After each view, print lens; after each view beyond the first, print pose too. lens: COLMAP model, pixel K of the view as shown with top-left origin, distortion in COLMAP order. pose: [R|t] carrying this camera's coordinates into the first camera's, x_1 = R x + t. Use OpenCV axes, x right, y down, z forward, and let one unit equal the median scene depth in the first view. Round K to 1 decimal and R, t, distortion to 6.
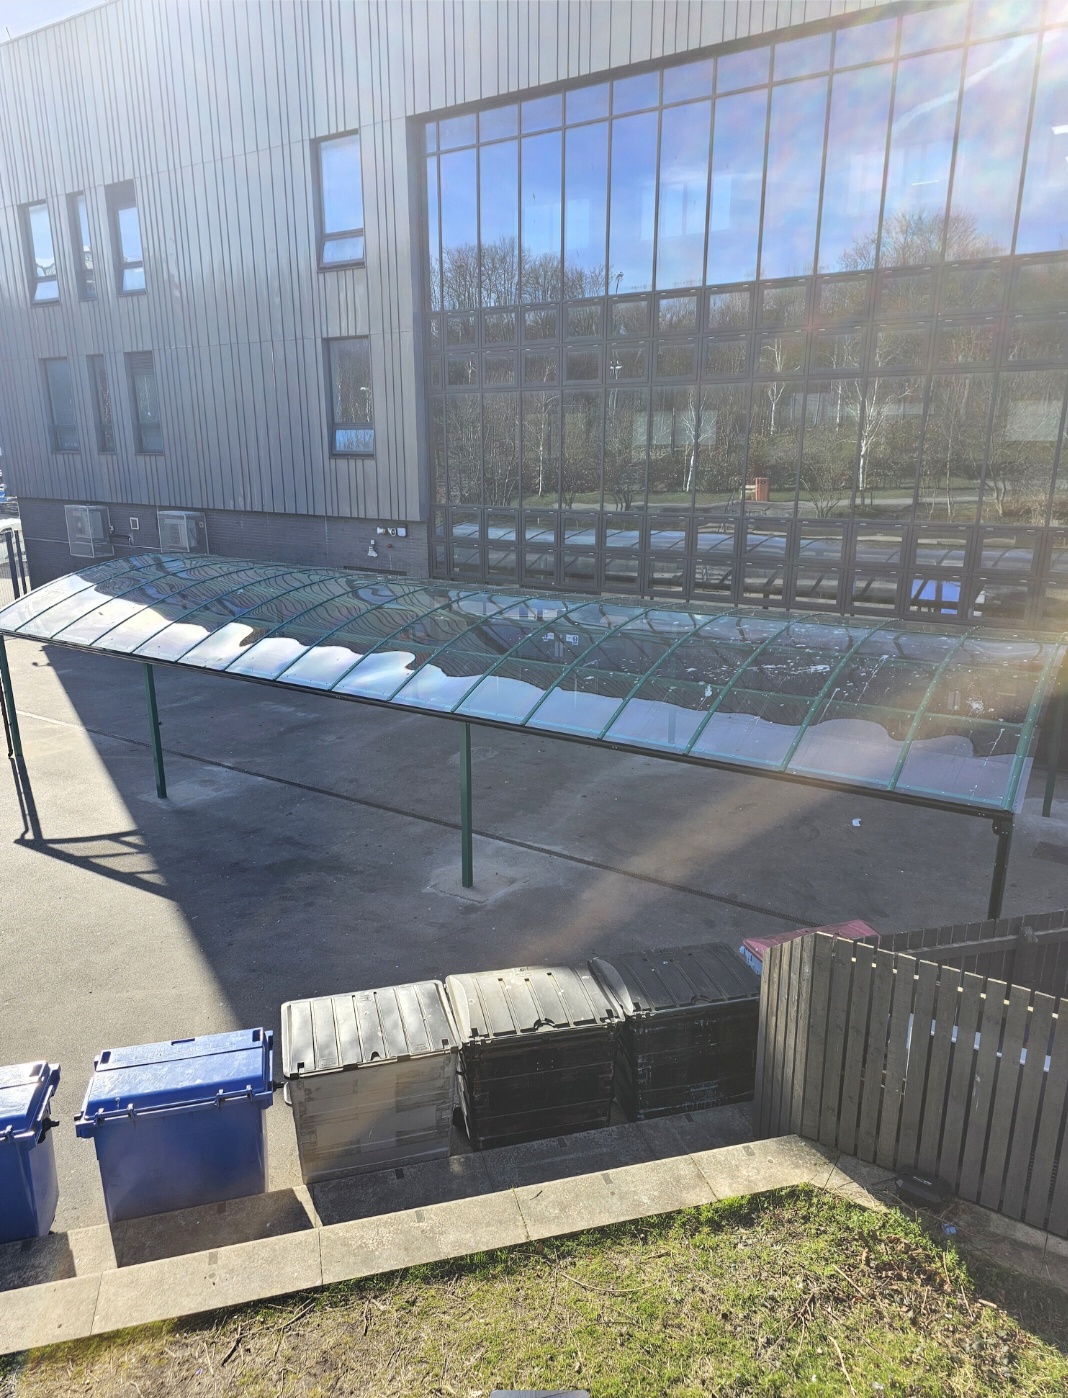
lens RADIAL K [[950.6, 0, 534.0], [0, 950.6, 699.0], [0, 0, 1]] dist [0.039854, -0.000083]
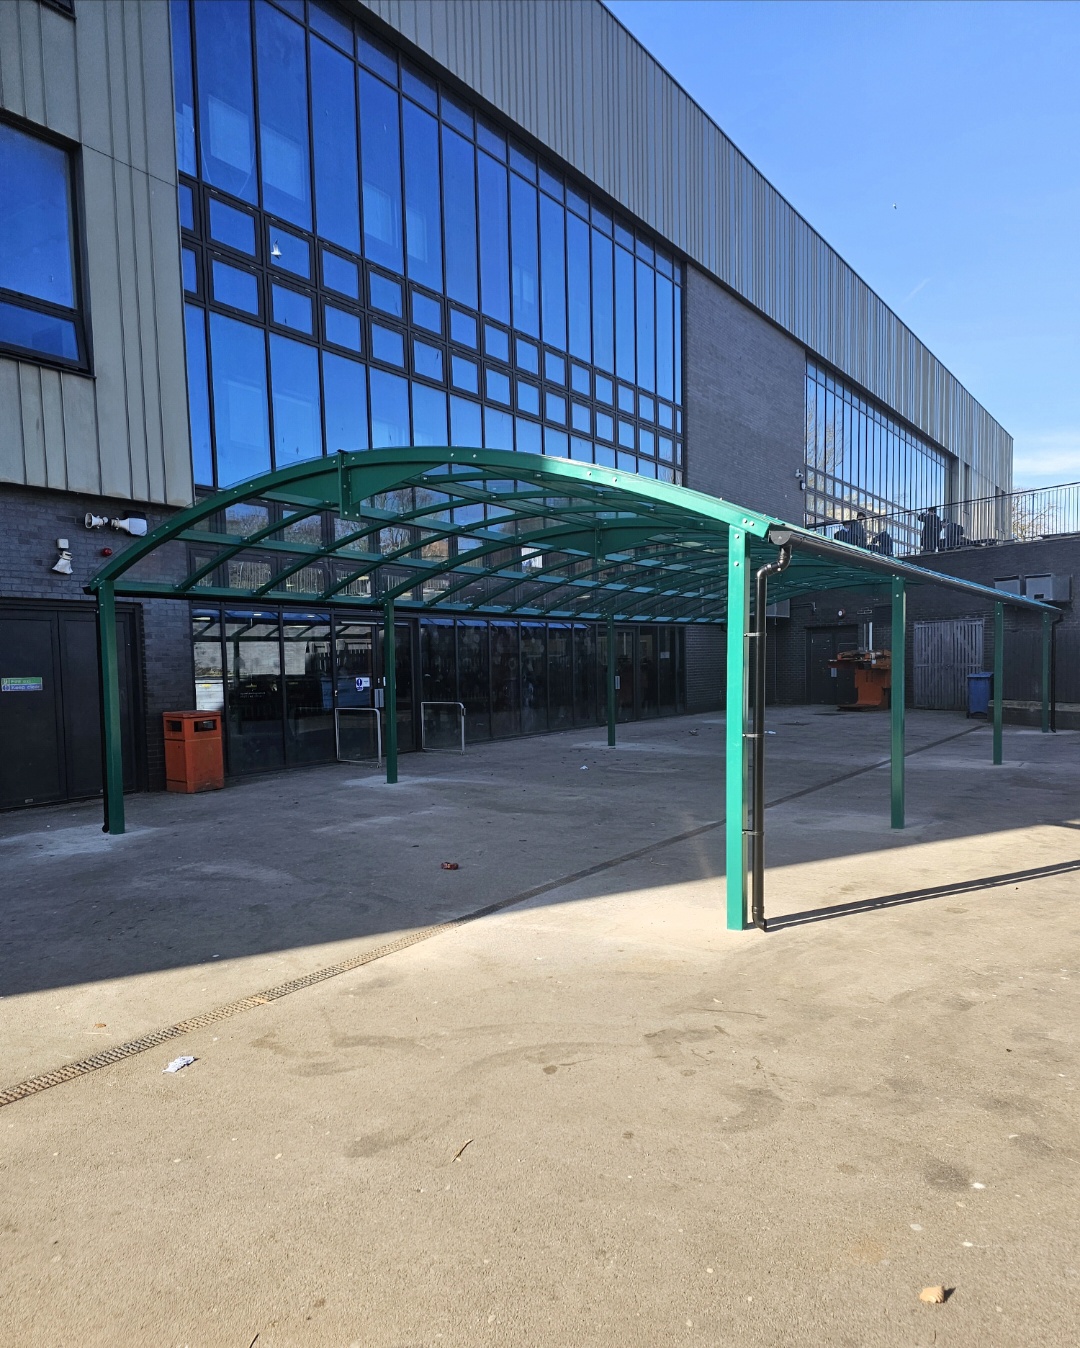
lens RADIAL K [[940.4, 0, 540.0], [0, 940.4, 674.0], [0, 0, 1]] dist [0.093509, -0.000393]
pose [[0.063114, -0.029065, 0.997583, -1.057026], [0.287936, 0.957601, 0.009683, -0.061438], [-0.955568, 0.286629, 0.068807, 1.243920]]
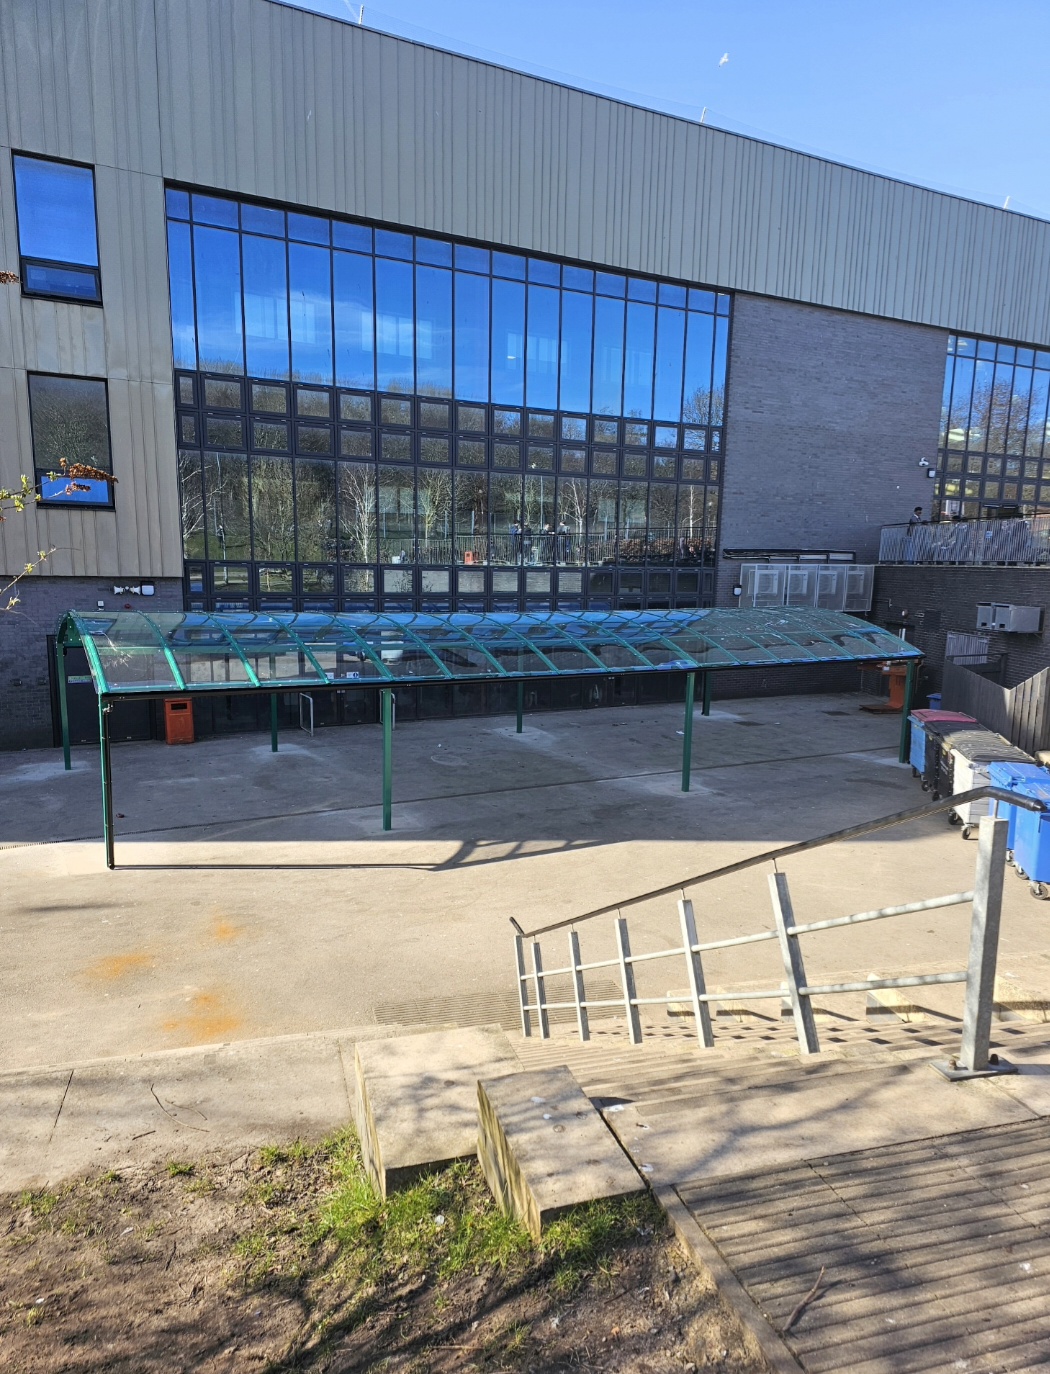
lens RADIAL K [[934.3, 0, 525.0], [0, 934.3, 687.0], [0, 0, 1]] dist [0.039854, -0.000083]
pose [[0.494859, -0.114391, 0.861411, -1.208155], [0.219066, 0.975703, 0.003721, -0.011956], [-0.840907, 0.186864, 0.507895, 0.400549]]
